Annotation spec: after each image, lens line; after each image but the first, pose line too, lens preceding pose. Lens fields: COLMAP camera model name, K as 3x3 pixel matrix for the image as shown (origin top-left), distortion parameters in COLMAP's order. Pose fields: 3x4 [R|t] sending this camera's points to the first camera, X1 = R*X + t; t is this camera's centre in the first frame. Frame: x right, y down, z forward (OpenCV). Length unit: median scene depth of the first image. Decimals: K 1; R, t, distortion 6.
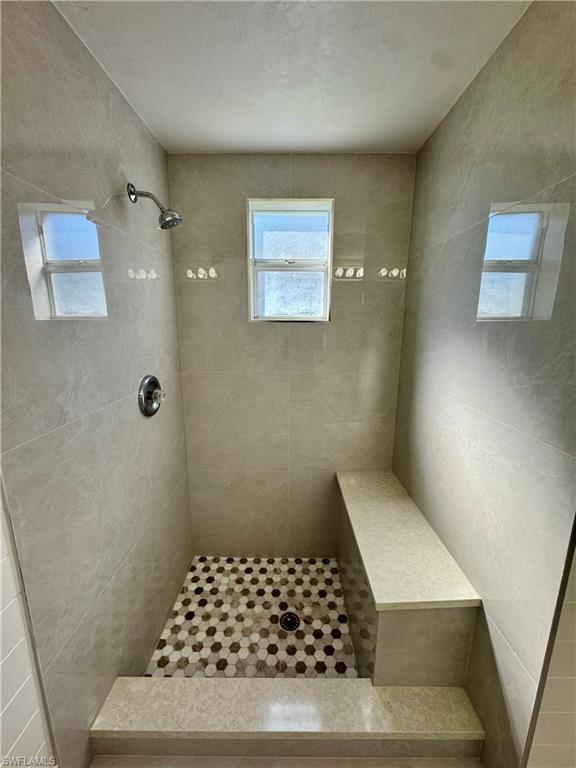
lens RADIAL K [[305.8, 0, 289.2], [0, 305.8, 384.2], [0, 0, 1]] dist [-0.003955, 0.000320]
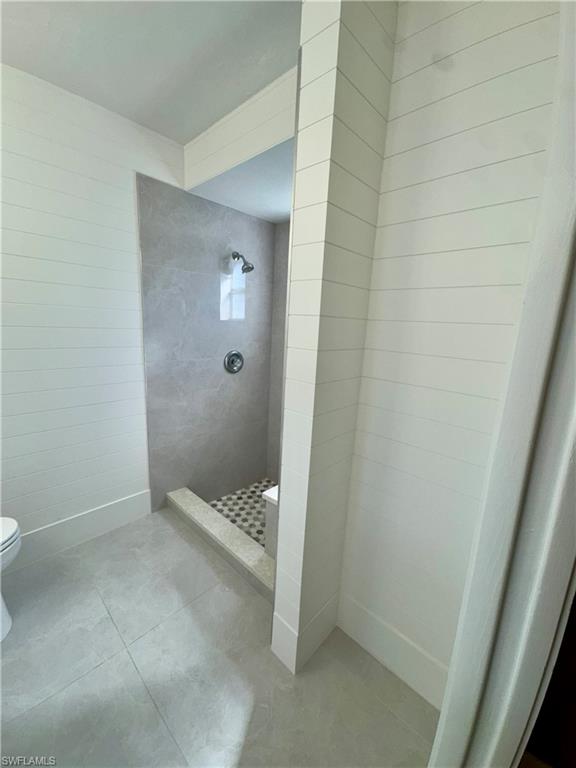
lens RADIAL K [[305.8, 0, 284.4], [0, 305.8, 385.2], [0, 0, 1]] dist [-0.003955, 0.000320]
pose [[0.724587, 0.168649, -0.668230, 0.790716], [-0.179403, 0.982326, 0.053387, 0.017383], [0.665424, 0.081199, 0.742037, -0.117336]]
